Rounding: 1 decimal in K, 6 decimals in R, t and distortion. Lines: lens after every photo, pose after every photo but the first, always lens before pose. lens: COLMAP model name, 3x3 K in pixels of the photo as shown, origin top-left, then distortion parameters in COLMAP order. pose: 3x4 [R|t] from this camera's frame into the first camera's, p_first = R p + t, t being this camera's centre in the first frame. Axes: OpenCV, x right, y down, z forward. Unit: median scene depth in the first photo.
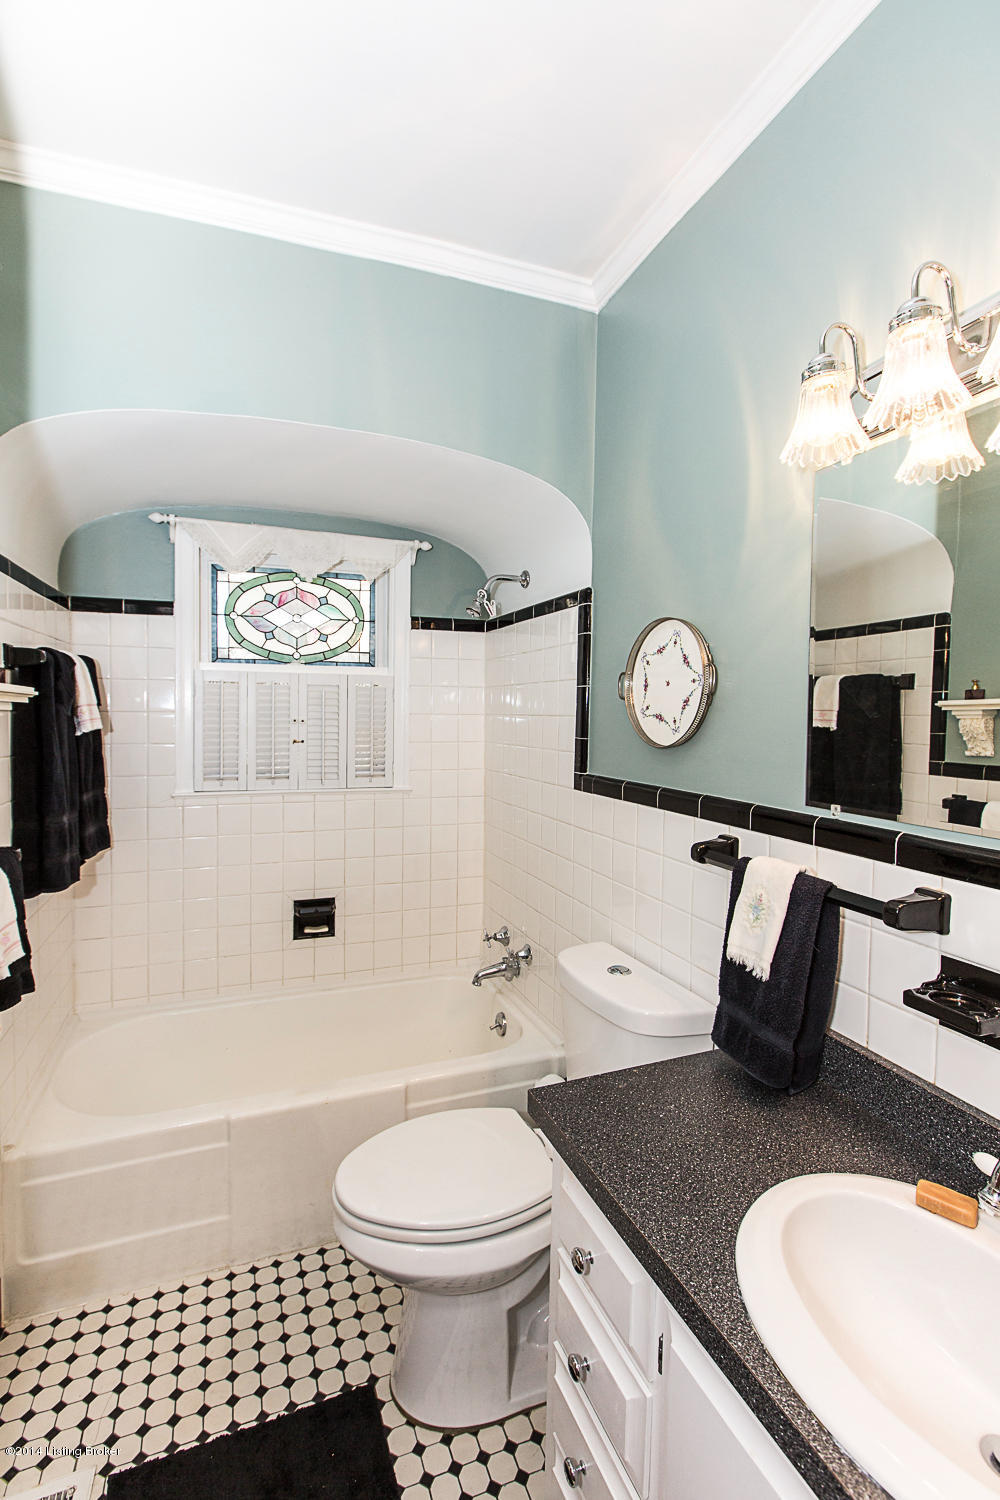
lens RADIAL K [[692.0, 0, 491.2], [0, 692.0, 742.9], [0, 0, 1]] dist [0.002647, -0.000081]
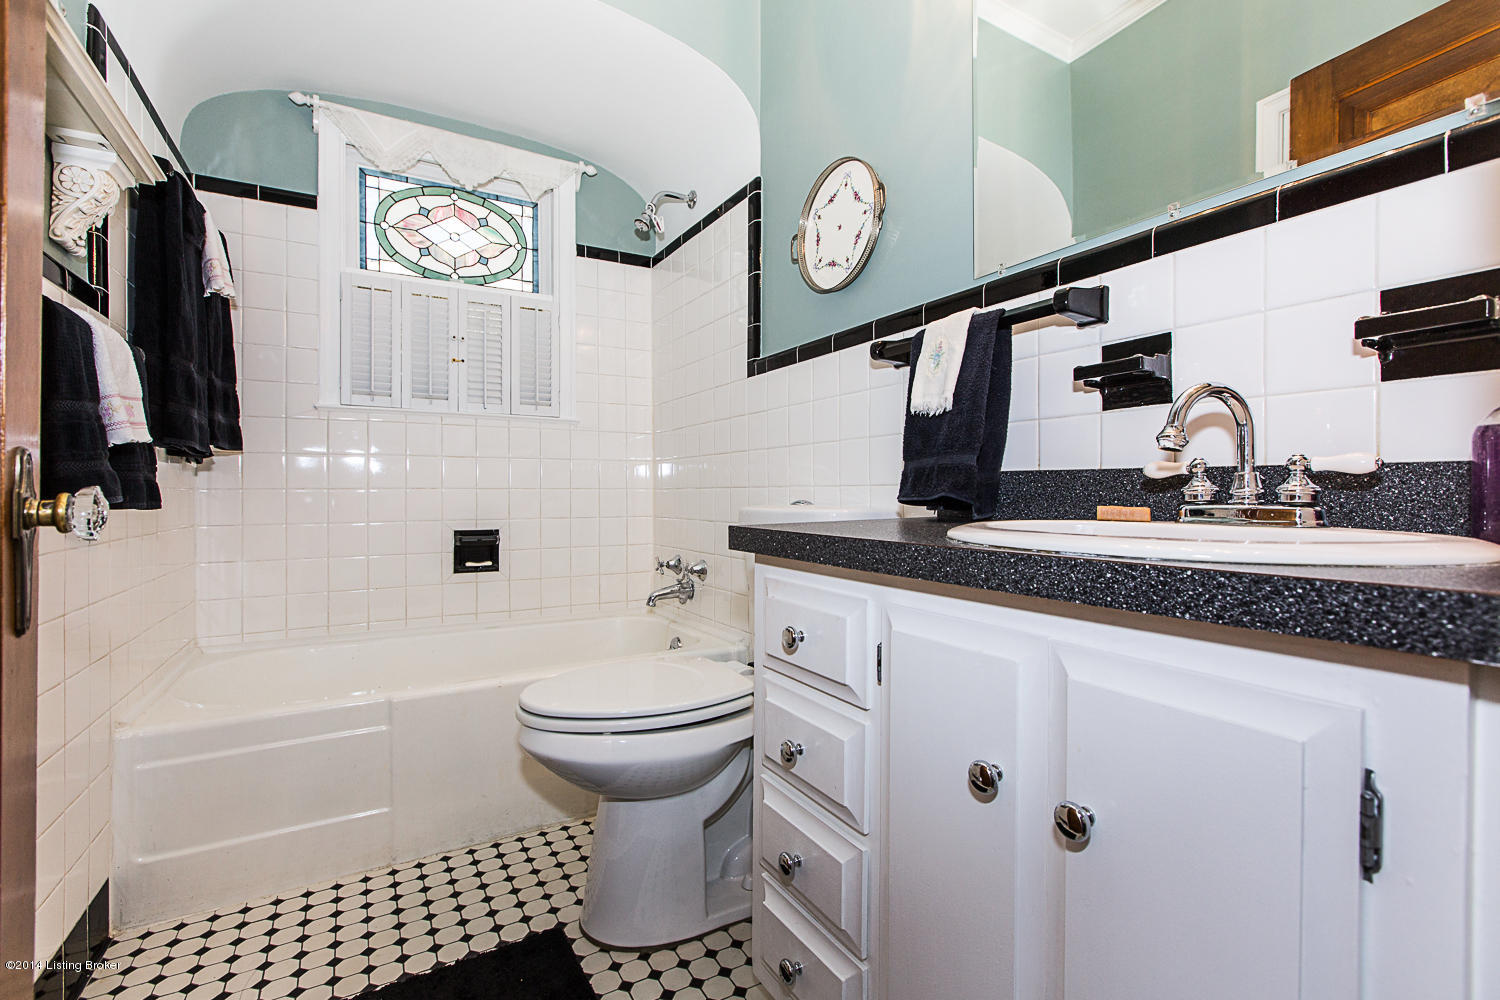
lens RADIAL K [[677.1, 0, 750.0], [0, 677.1, 500.0], [0, 0, 1]] dist [0.019672, -0.011115]
pose [[0.986725, -0.017513, 0.161455, -0.043064], [0.023791, 0.999031, -0.037037, 0.291313], [-0.160650, 0.040386, 0.986185, 0.015654]]
